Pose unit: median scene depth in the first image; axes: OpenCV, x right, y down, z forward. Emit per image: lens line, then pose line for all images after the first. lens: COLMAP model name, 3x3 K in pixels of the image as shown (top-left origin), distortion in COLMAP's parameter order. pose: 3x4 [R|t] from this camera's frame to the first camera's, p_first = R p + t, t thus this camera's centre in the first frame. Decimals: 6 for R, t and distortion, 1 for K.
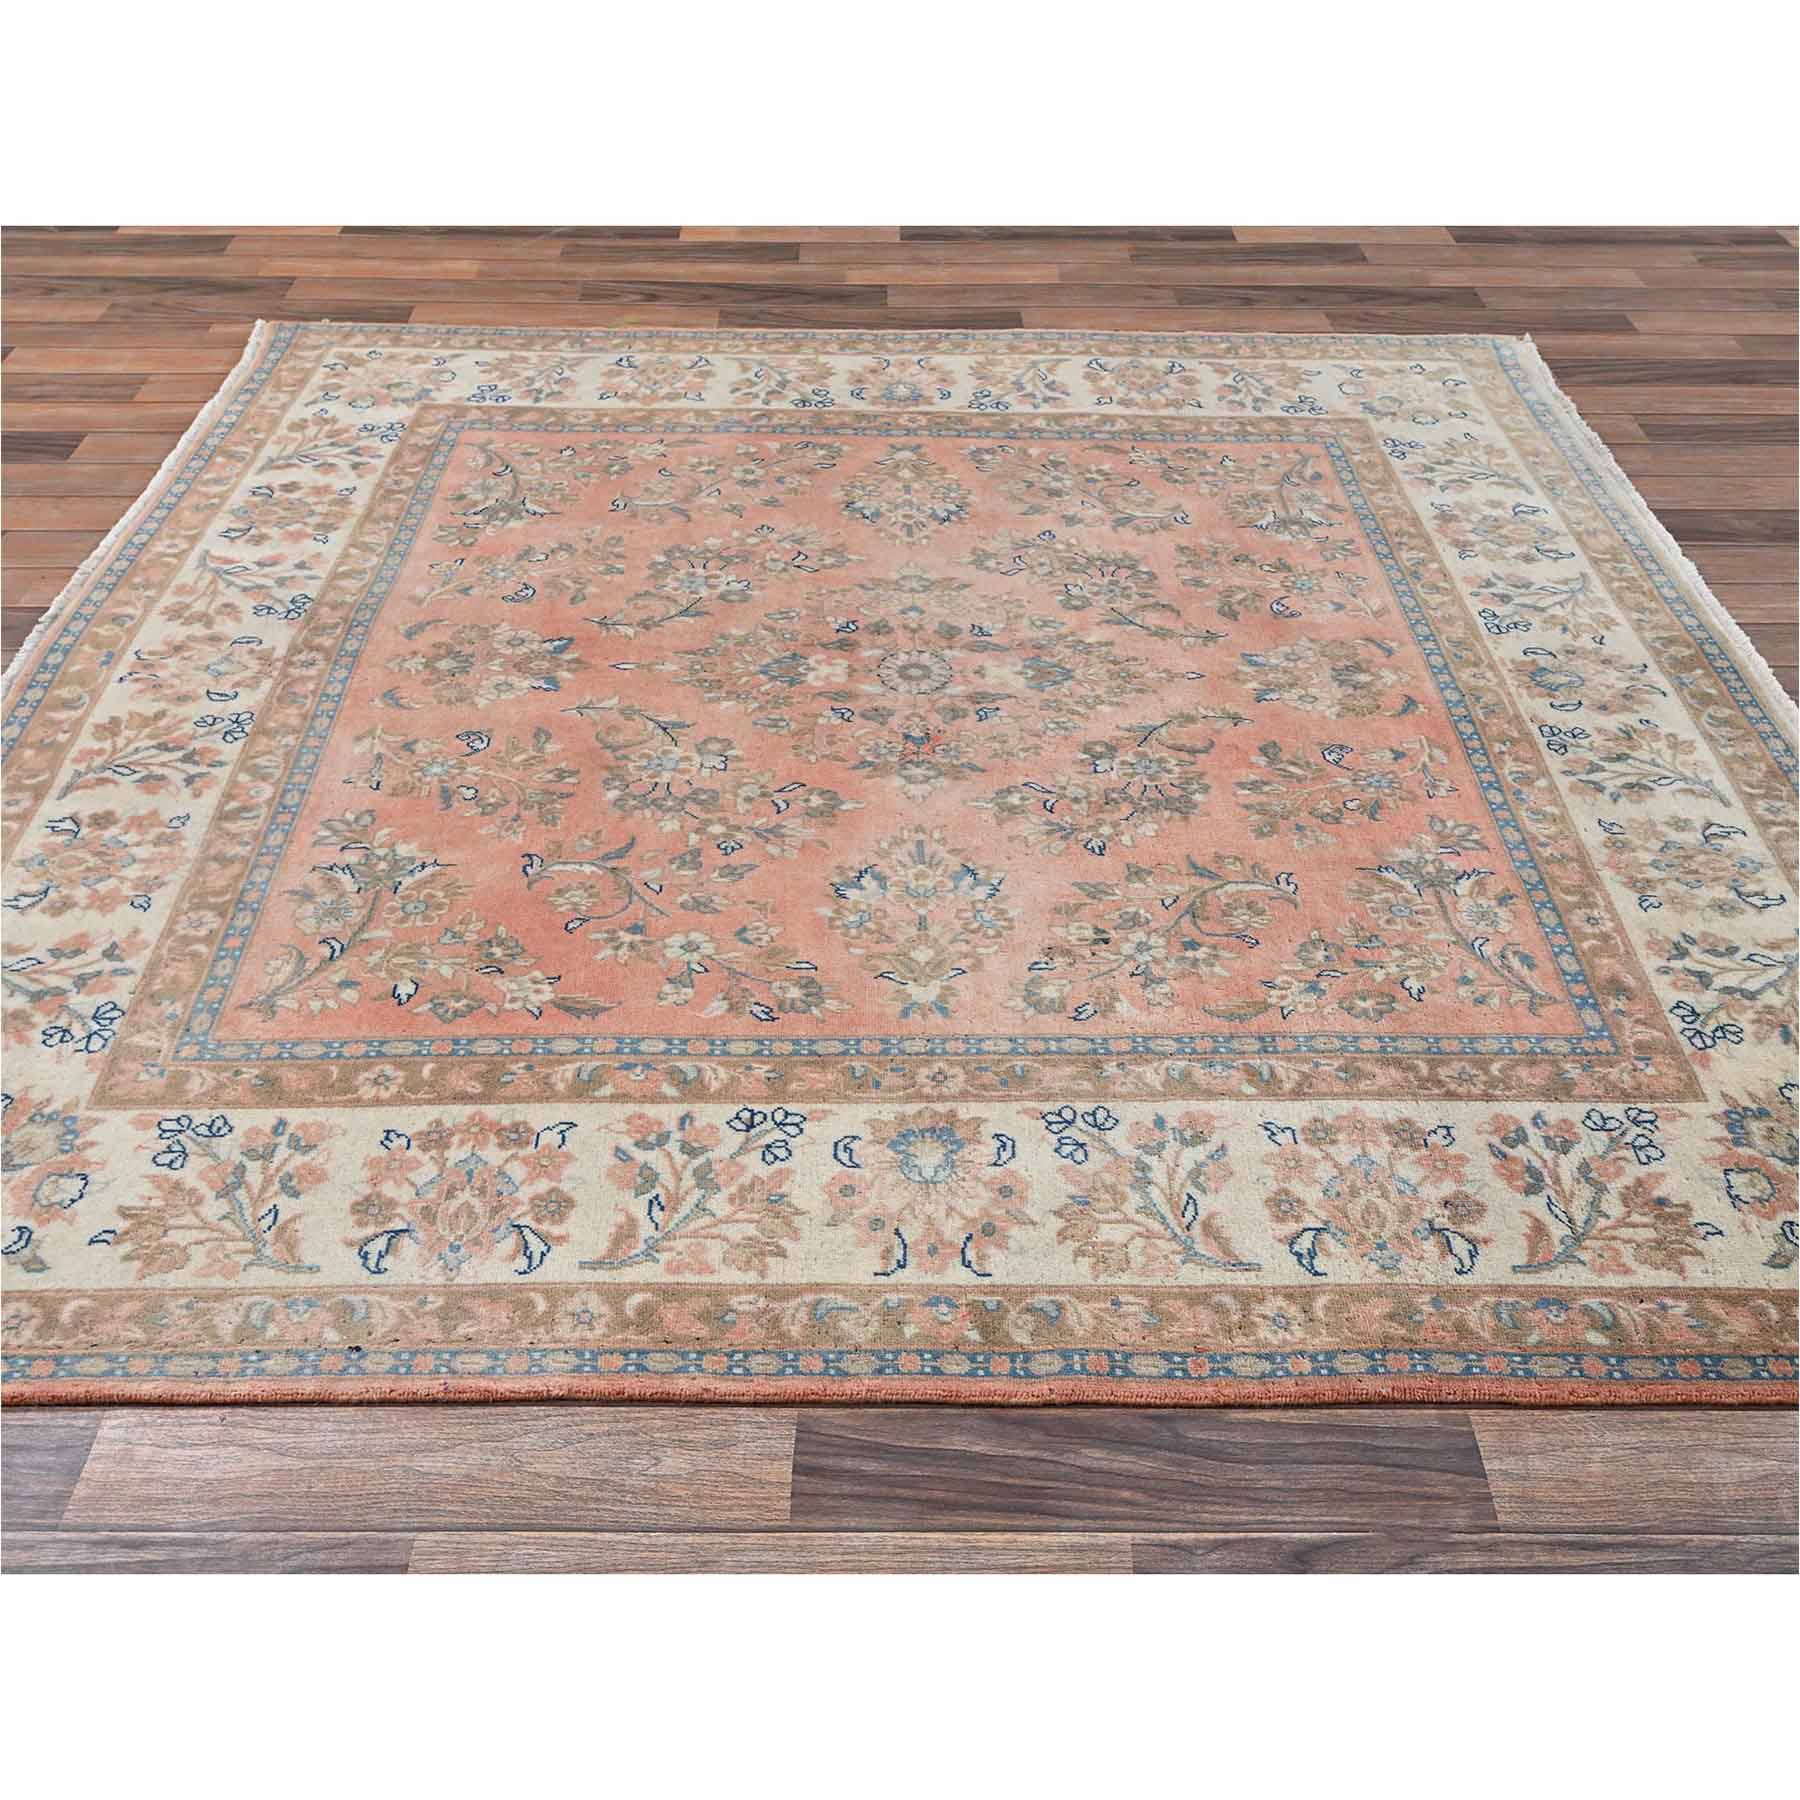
lens RADIAL K [[1824.4, 0, 900.0], [0, 1824.4, 900.0], [0, 0, 1]] dist [-0.006397, 0.002399]
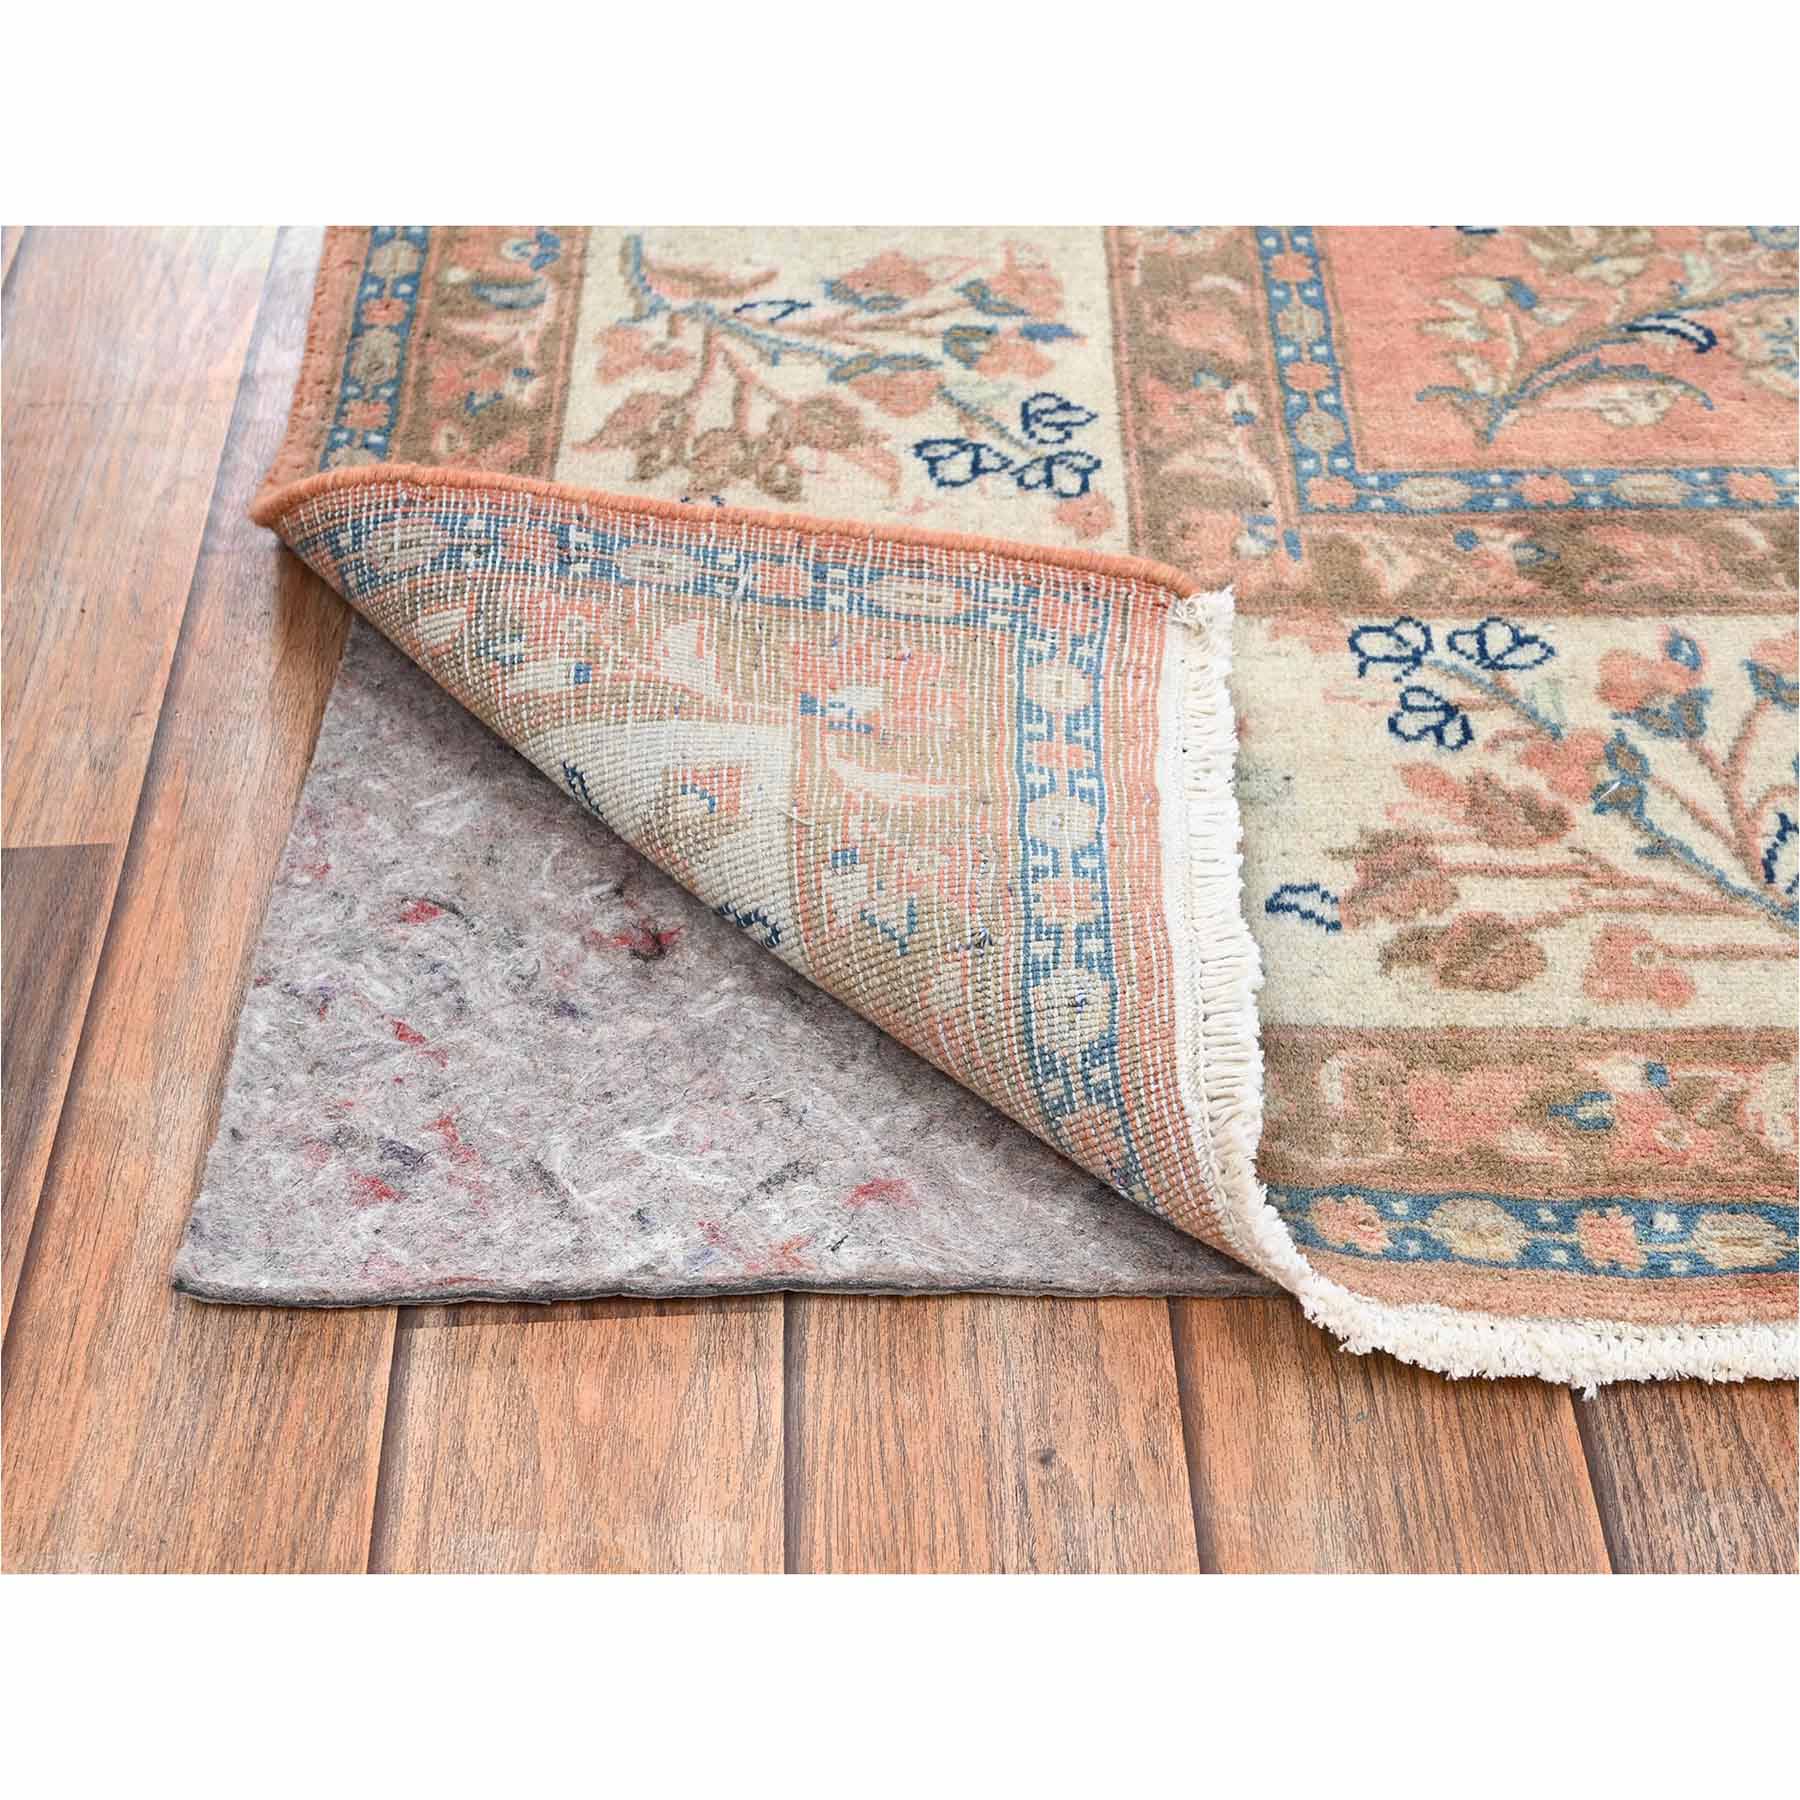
lens RADIAL K [[2449.8, 0, 859.5], [0, 2449.8, 1012.4], [0, 0, 1]] dist [-0.011425, -0.003900]
pose [[-0.052971, -0.740791, 0.669644, -0.636998], [0.622465, 0.499870, 0.602218, -0.575727], [-0.780853, 0.448731, 0.434638, 1.172956]]
